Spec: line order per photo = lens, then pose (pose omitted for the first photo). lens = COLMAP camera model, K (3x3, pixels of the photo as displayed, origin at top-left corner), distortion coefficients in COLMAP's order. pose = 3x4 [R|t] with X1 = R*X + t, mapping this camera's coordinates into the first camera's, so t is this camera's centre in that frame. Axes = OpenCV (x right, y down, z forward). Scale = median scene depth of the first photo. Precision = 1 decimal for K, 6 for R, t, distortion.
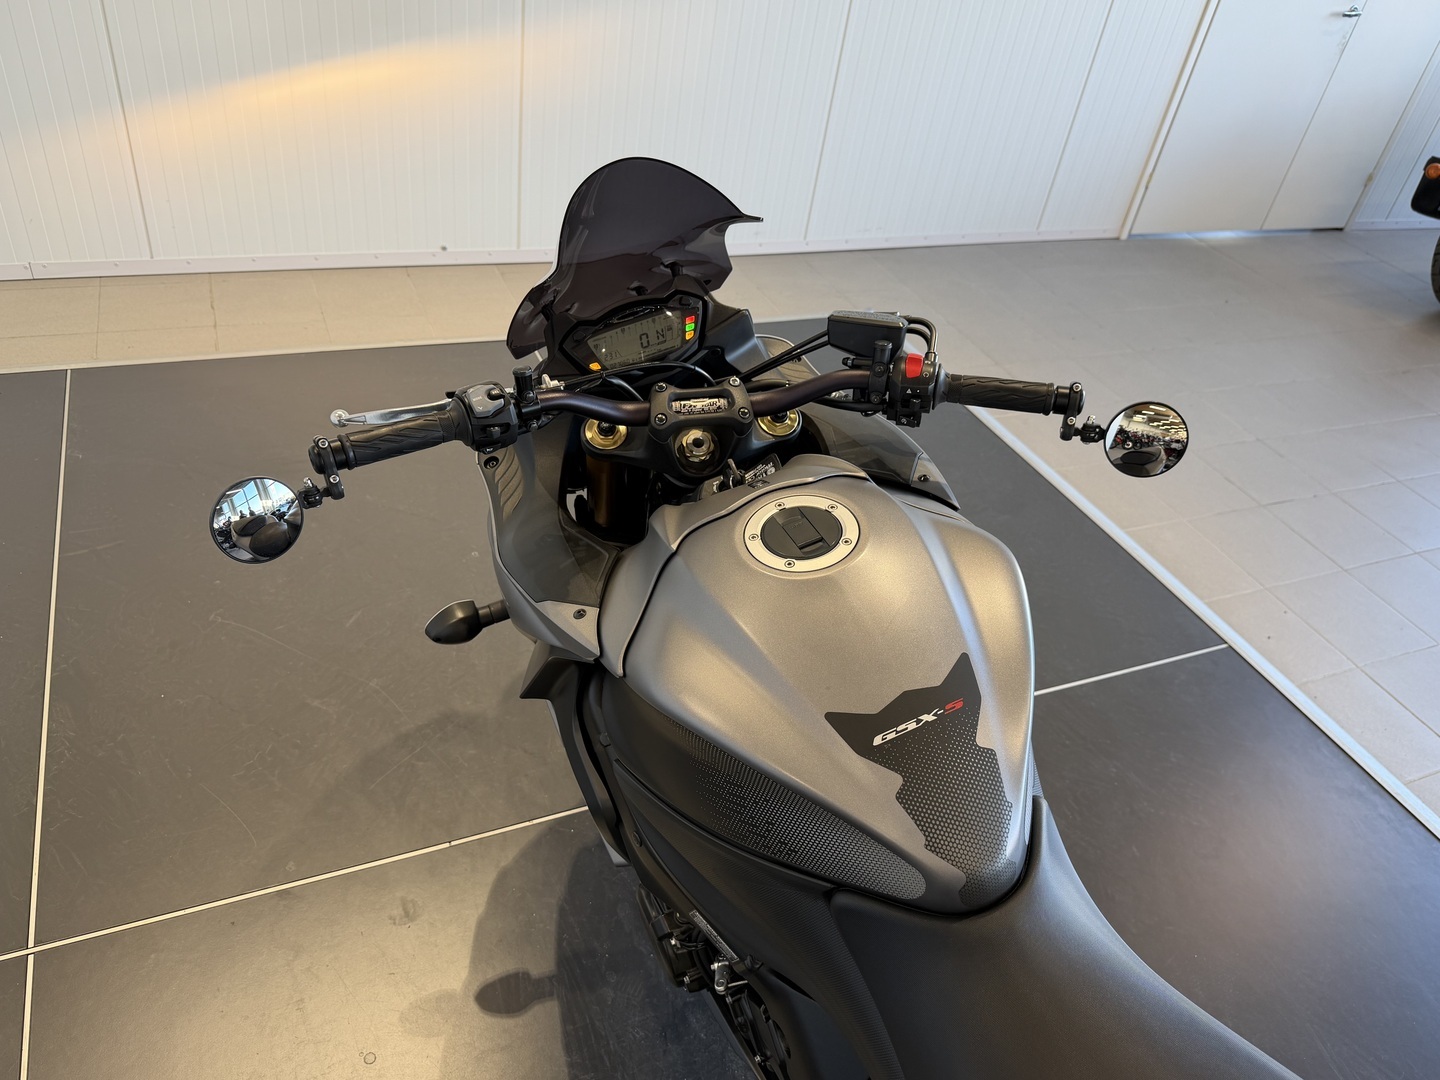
lens RADIAL K [[1060.6, 0, 716.9], [0, 1060.6, 548.4], [0, 0, 1]] dist [0.002649, -0.021021]
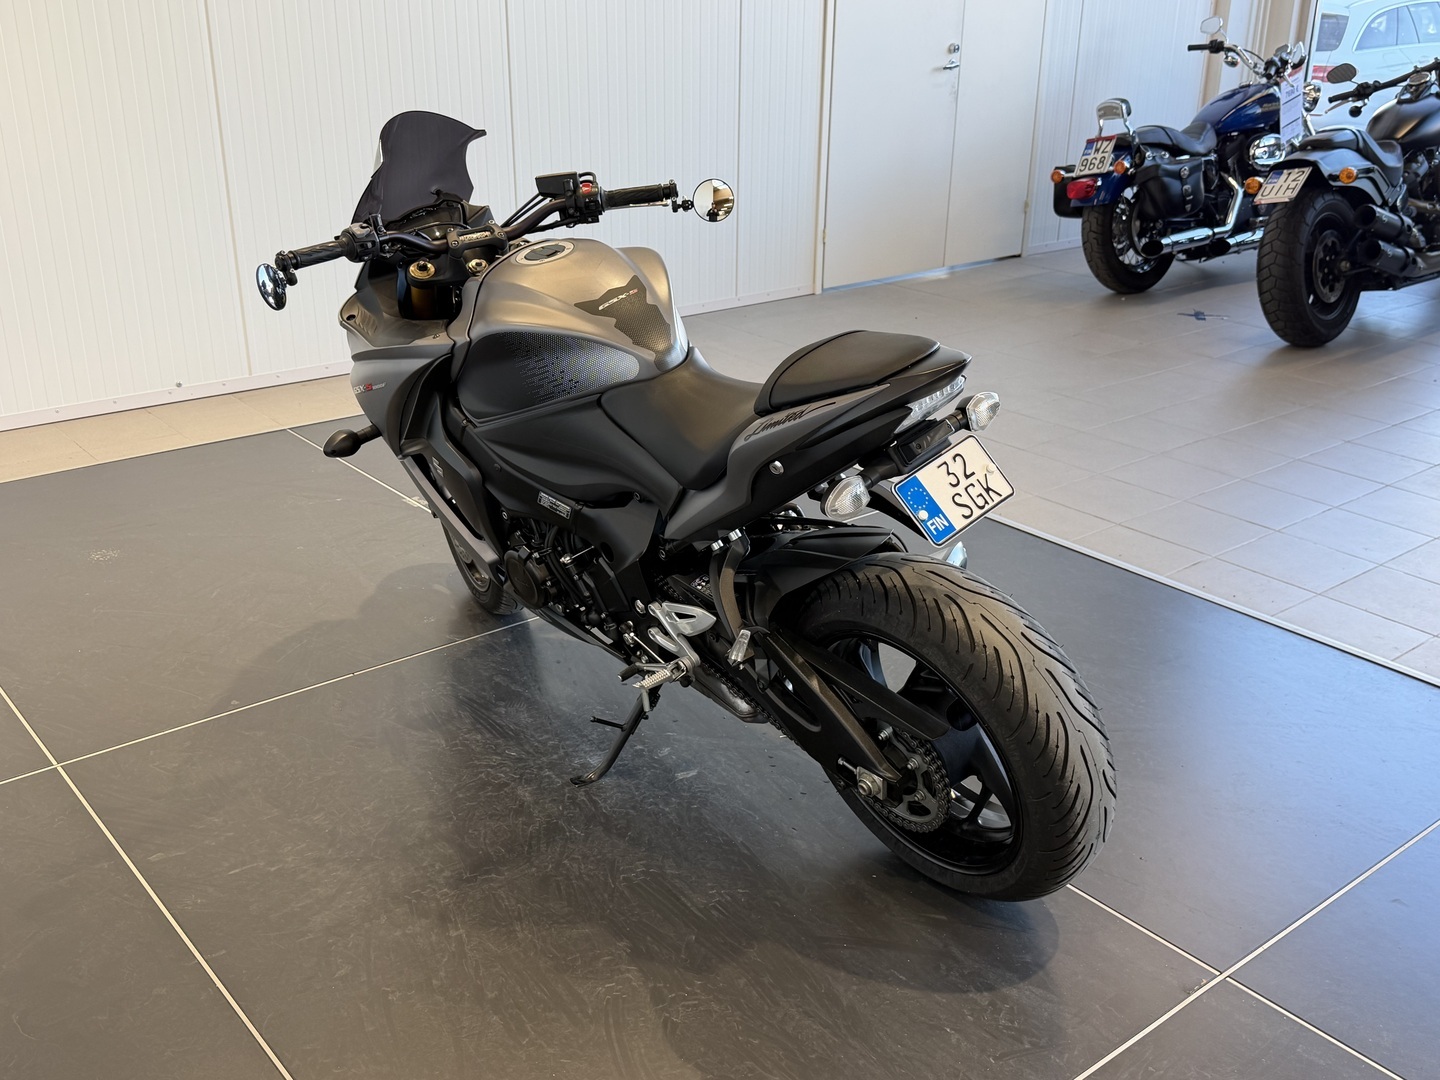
lens RADIAL K [[1430.1, 0, 720.3], [0, 1430.1, 535.7], [0, 0, 1]] dist [0.048338, 0.000000]
pose [[0.954326, -0.218701, 0.203546, -0.231604], [0.262499, 0.939122, -0.221683, 1.010511], [-0.142673, 0.264988, 0.953638, -1.256296]]
